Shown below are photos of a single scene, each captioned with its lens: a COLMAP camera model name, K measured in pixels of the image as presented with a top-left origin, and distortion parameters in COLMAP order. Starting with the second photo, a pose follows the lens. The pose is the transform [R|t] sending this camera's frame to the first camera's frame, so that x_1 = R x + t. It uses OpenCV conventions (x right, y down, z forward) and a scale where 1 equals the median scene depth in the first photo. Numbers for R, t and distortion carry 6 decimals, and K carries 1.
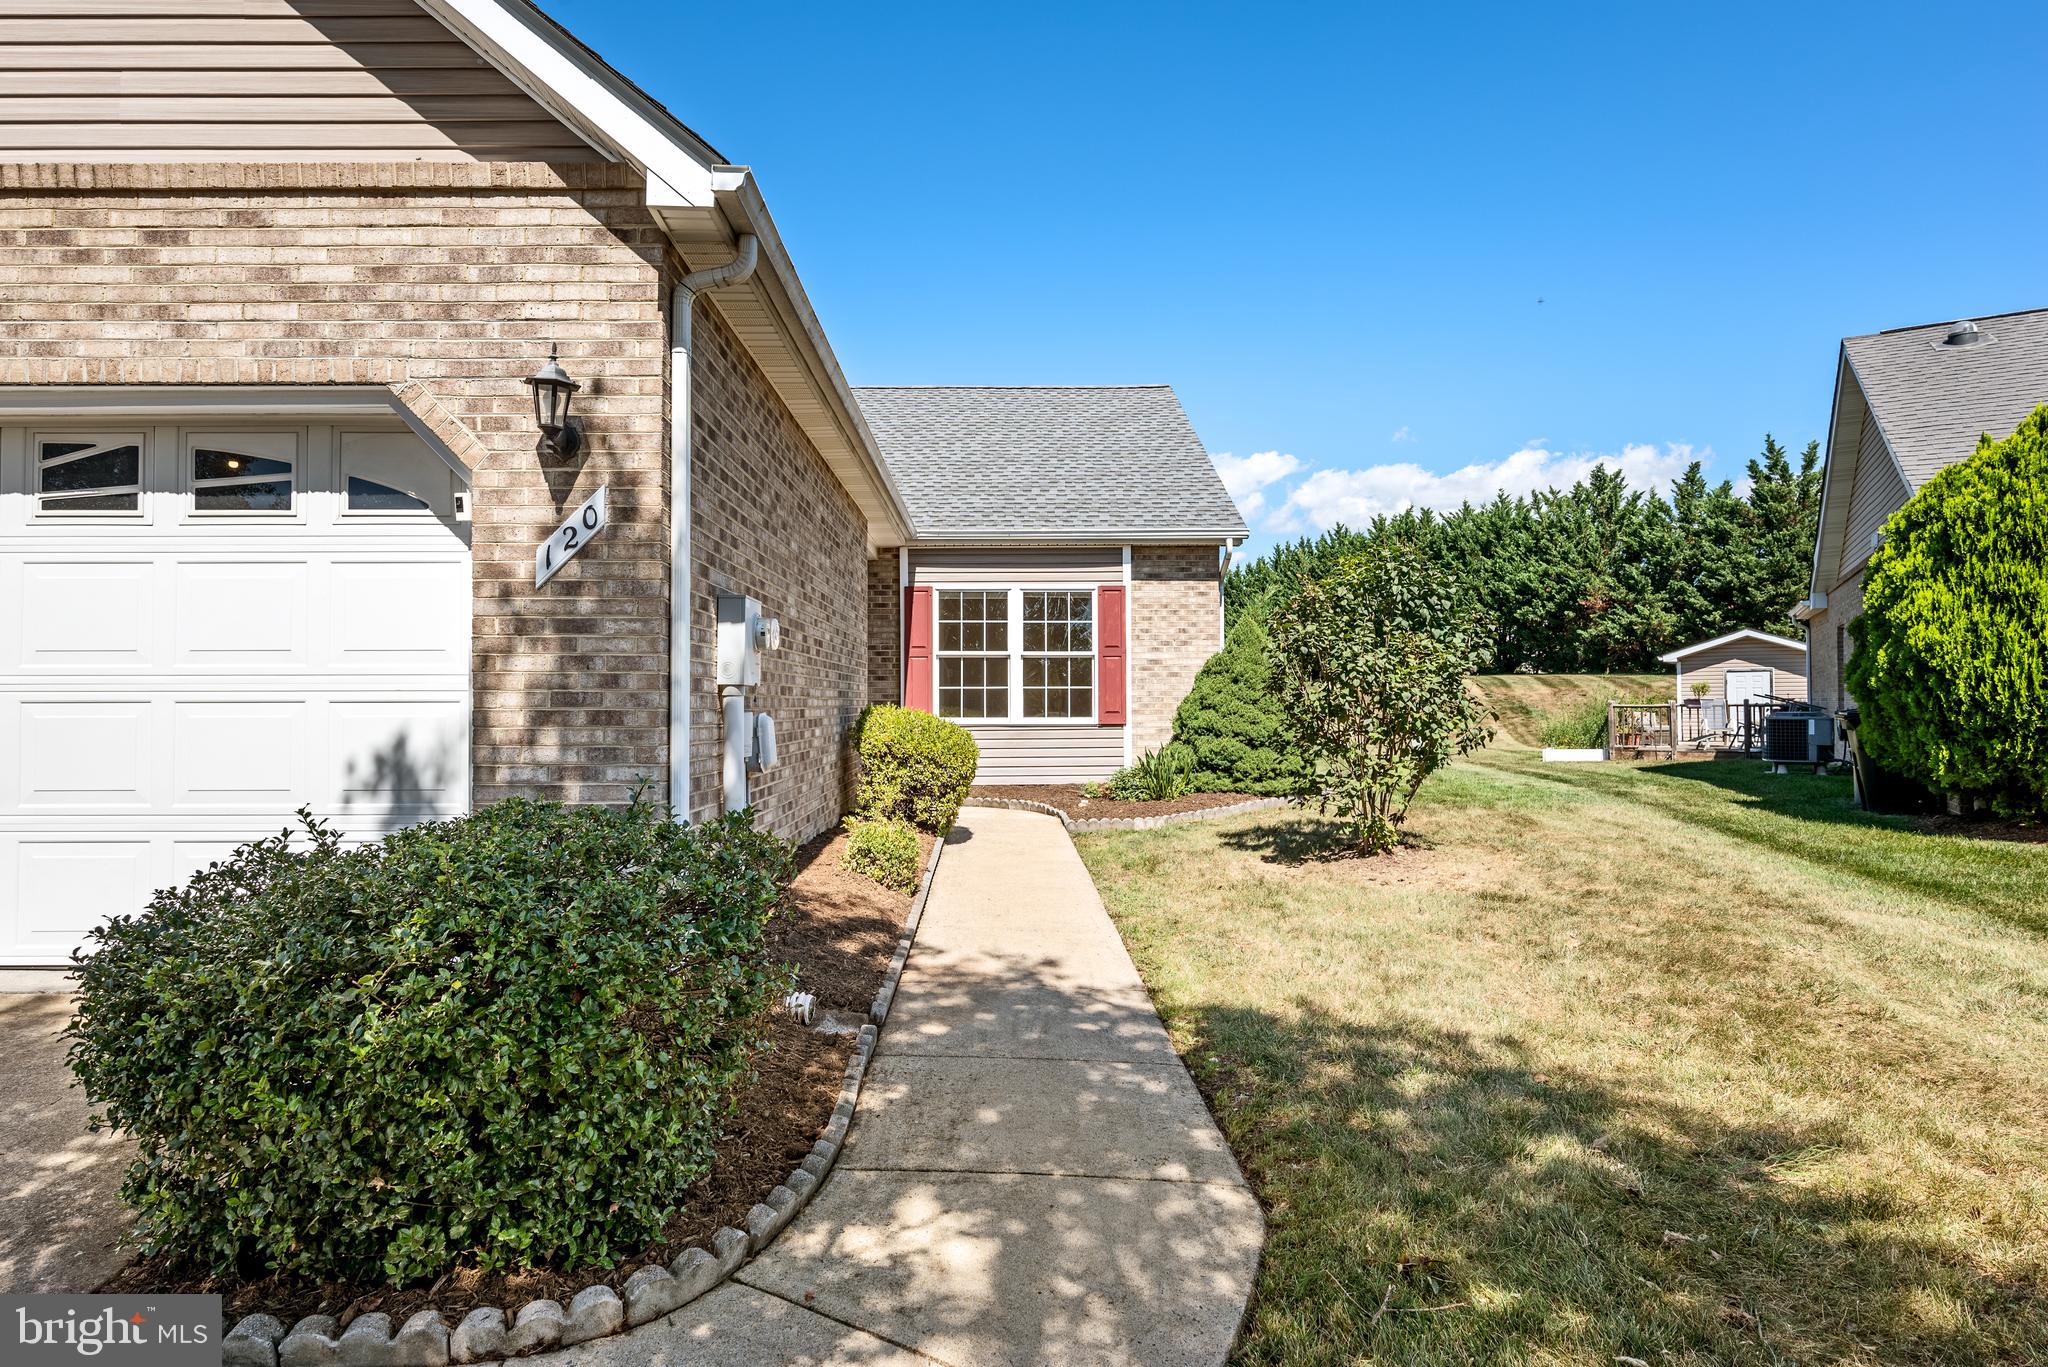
lens RADIAL K [[1100.8, 0, 1024.0], [0, 1100.8, 683.5], [0, 0, 1]] dist [0.000197, 0.000144]
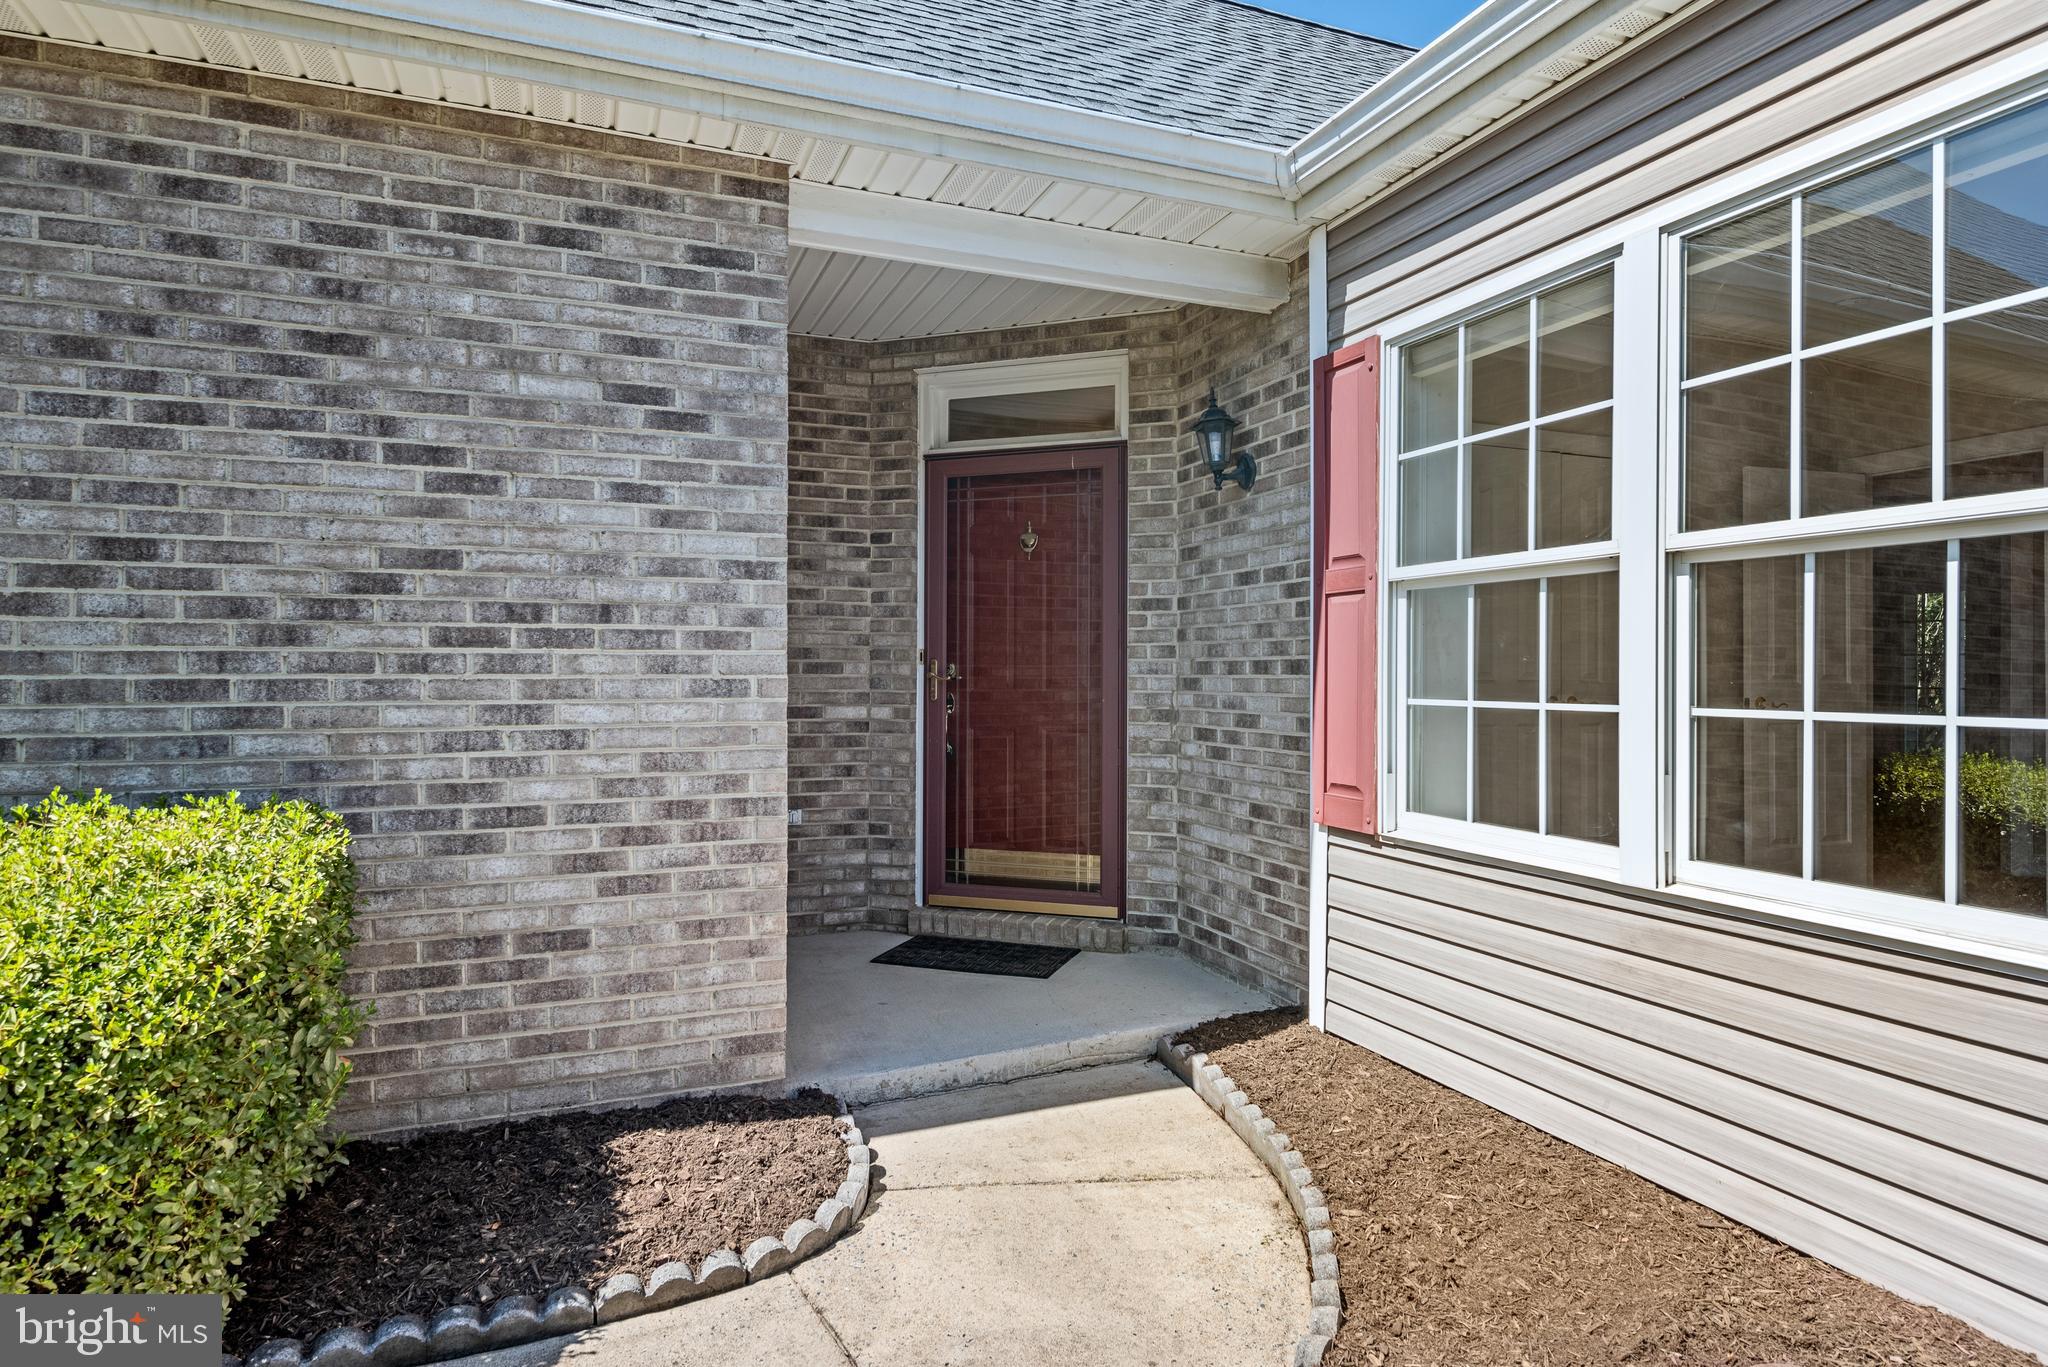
lens RADIAL K [[1100.8, 0, 1024.0], [0, 1100.8, 683.5], [0, 0, 1]] dist [0.000197, 0.000144]
pose [[0.373075, 0.012104, -0.927722, 0.162494], [-0.005651, 0.999926, 0.010773, -0.003552], [0.927784, 0.001224, 0.373116, 0.936722]]
